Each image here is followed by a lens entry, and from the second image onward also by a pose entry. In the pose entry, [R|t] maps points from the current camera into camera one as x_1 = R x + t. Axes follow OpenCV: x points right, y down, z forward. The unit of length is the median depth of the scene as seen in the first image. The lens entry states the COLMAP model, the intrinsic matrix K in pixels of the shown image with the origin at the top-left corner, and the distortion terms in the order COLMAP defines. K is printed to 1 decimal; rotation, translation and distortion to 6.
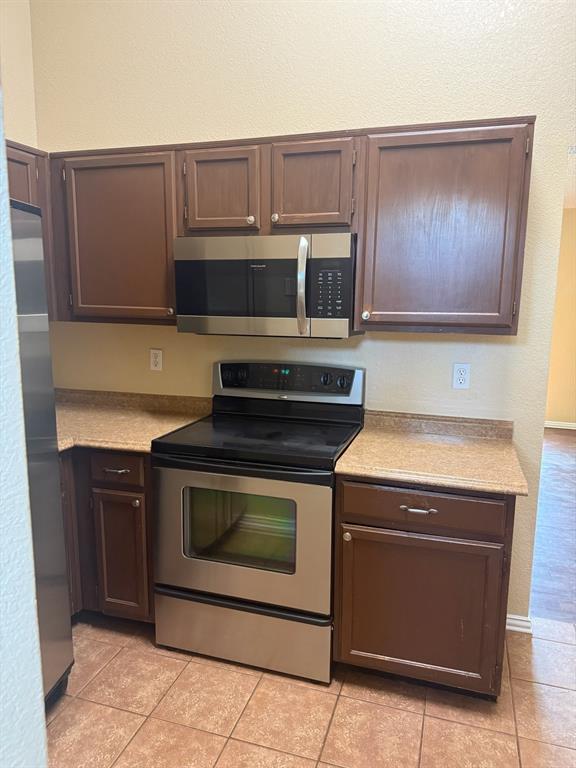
lens RADIAL K [[548.7, 0, 290.5], [0, 548.7, 380.8], [0, 0, 1]] dist [0.038853, -0.016377]
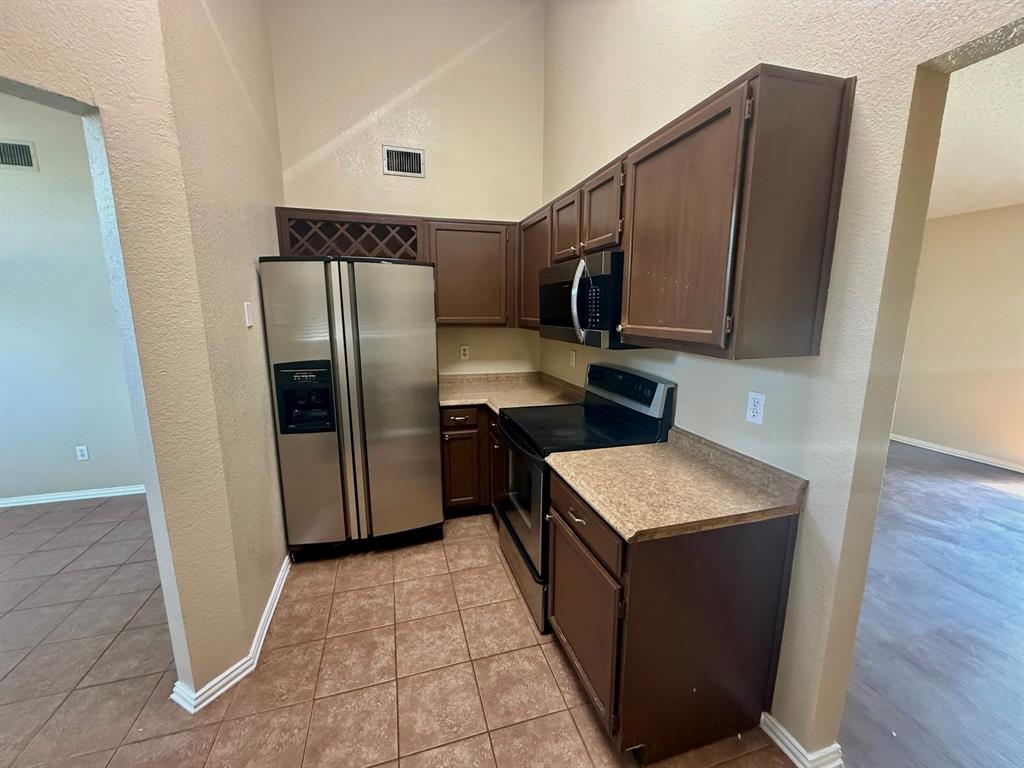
lens RADIAL K [[408.9, 0, 512.6], [0, 408.9, 387.2], [0, 0, 1]] dist [0.018957, 0.000918]
pose [[0.557464, 0.145264, -0.817393, 0.683291], [-0.127005, 0.987906, 0.088948, -0.053269], [0.820429, 0.054228, 0.569171, 0.404463]]
